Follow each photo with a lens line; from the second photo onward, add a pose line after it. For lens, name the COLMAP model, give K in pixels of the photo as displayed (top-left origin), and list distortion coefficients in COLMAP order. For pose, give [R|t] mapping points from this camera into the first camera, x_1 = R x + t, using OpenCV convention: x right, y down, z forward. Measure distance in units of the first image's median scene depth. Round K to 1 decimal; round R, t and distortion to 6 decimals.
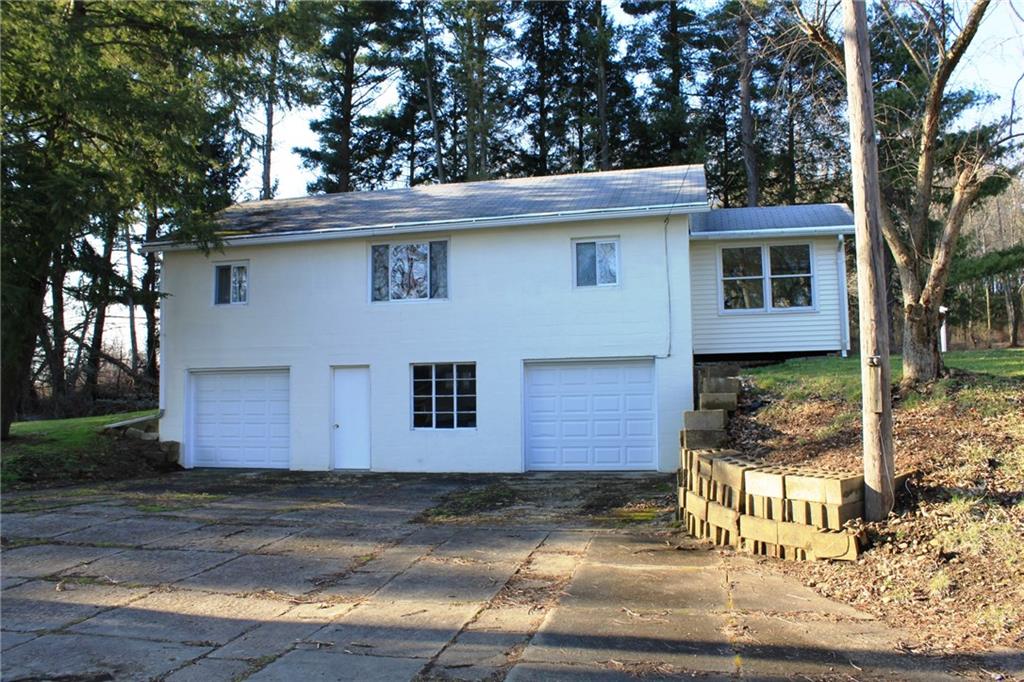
lens RADIAL K [[882.6, 0, 512.0], [0, 882.6, 341.0], [0, 0, 1]] dist [-0.057854, 0.006359]
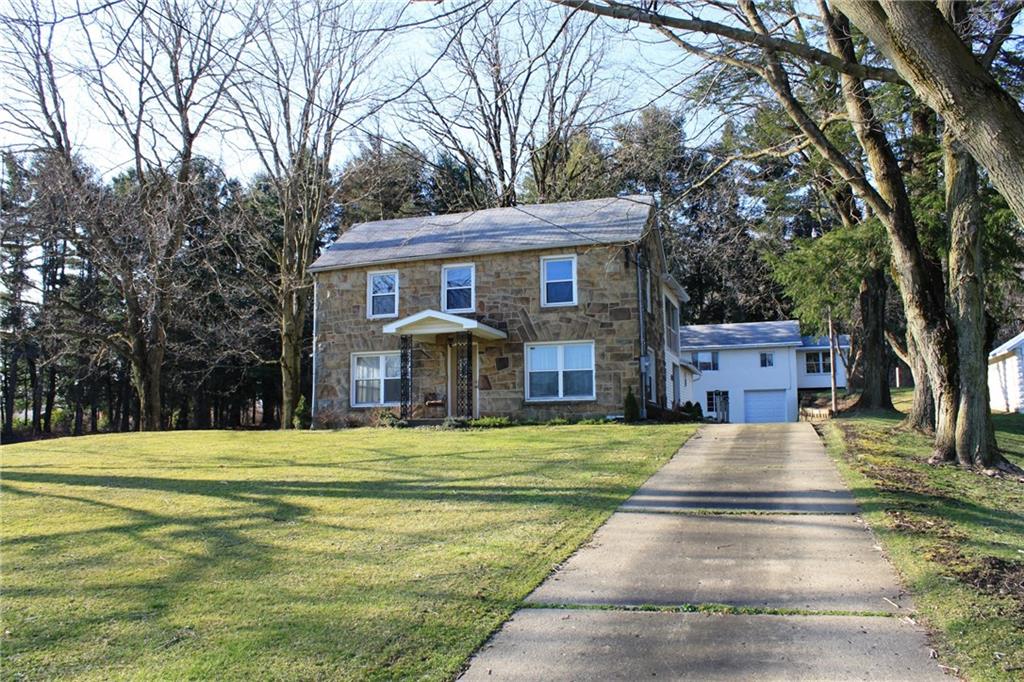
lens RADIAL K [[882.6, 0, 512.0], [0, 882.6, 341.0], [0, 0, 1]] dist [-0.057854, 0.006359]
pose [[0.996508, -0.002210, -0.083470, -0.552651], [-0.000800, 0.999351, -0.036018, -0.040143], [0.083495, 0.035960, 0.995859, -2.229833]]
